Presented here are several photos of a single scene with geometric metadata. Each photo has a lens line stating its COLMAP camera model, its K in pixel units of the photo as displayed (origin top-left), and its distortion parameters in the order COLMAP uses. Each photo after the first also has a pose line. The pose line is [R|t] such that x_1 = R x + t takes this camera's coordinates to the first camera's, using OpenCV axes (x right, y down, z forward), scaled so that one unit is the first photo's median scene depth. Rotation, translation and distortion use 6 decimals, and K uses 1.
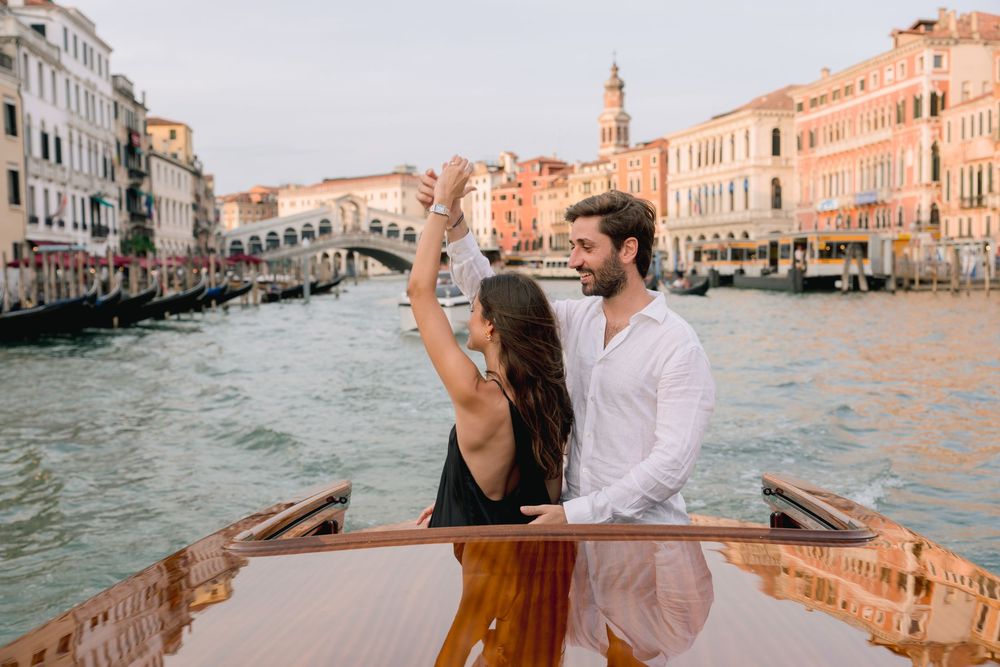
lens RADIAL K [[1091.0, 0, 500.0], [0, 1091.0, 333.5], [0, 0, 1]] dist [-0.000973, 0.015938]
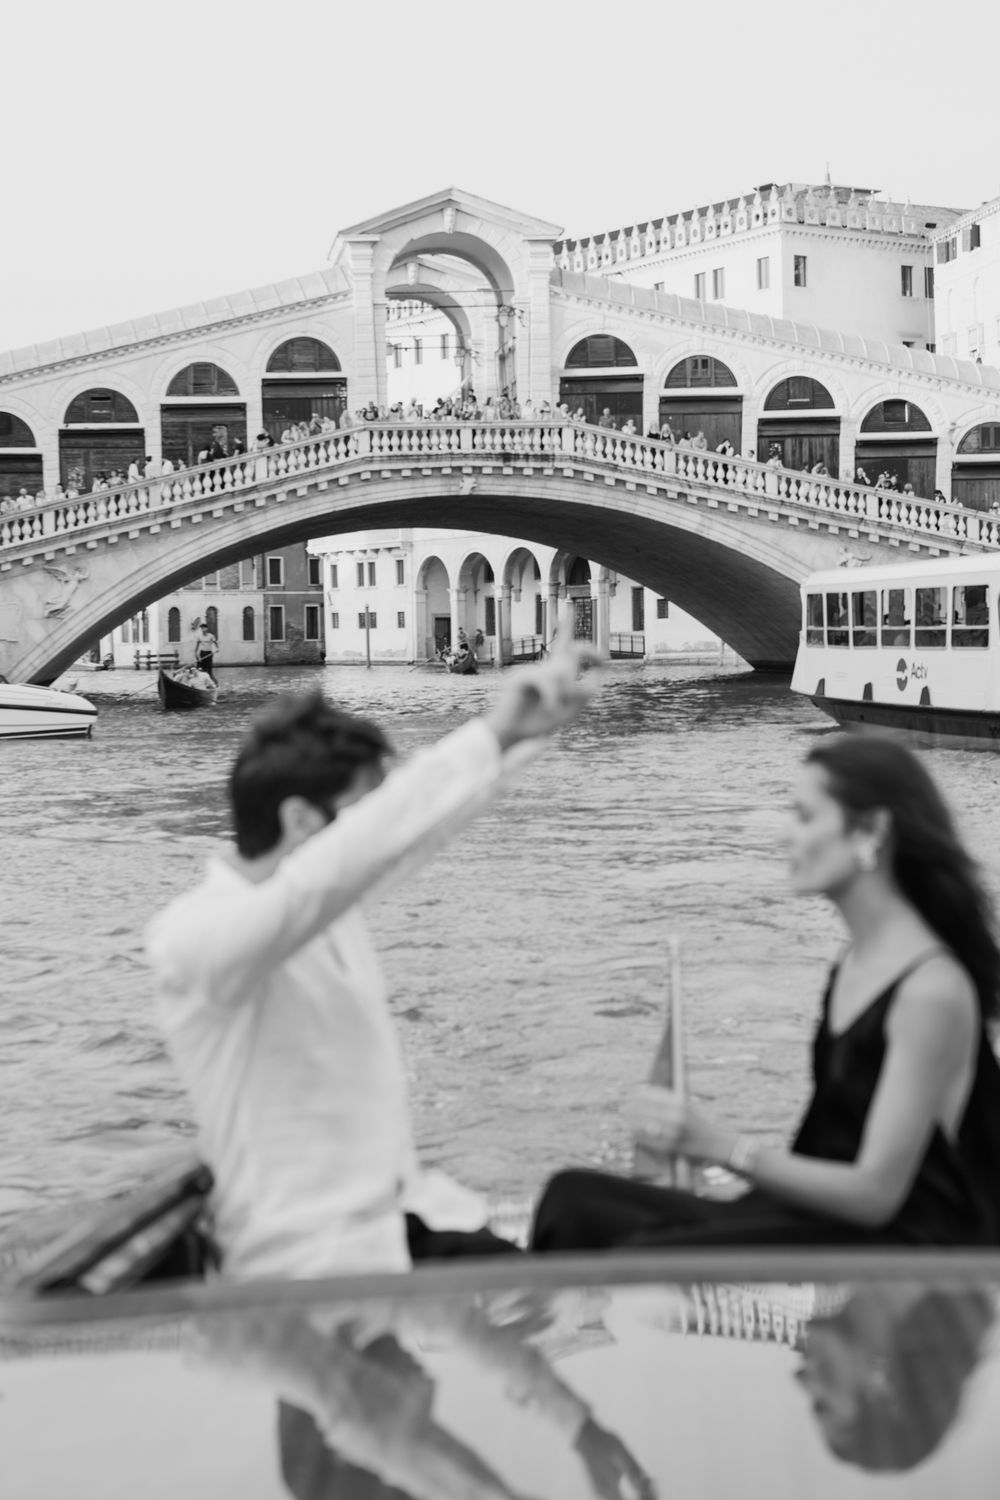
lens RADIAL K [[2346.8, 0, 448.0], [0, 2346.8, 632.9], [0, 0, 1]] dist [0.004826, -0.015284]
pose [[0.962069, -0.004873, -0.272764, -0.037472], [-0.010719, 0.998393, -0.055642, -0.039107], [0.272597, 0.056455, 0.960471, 0.673261]]
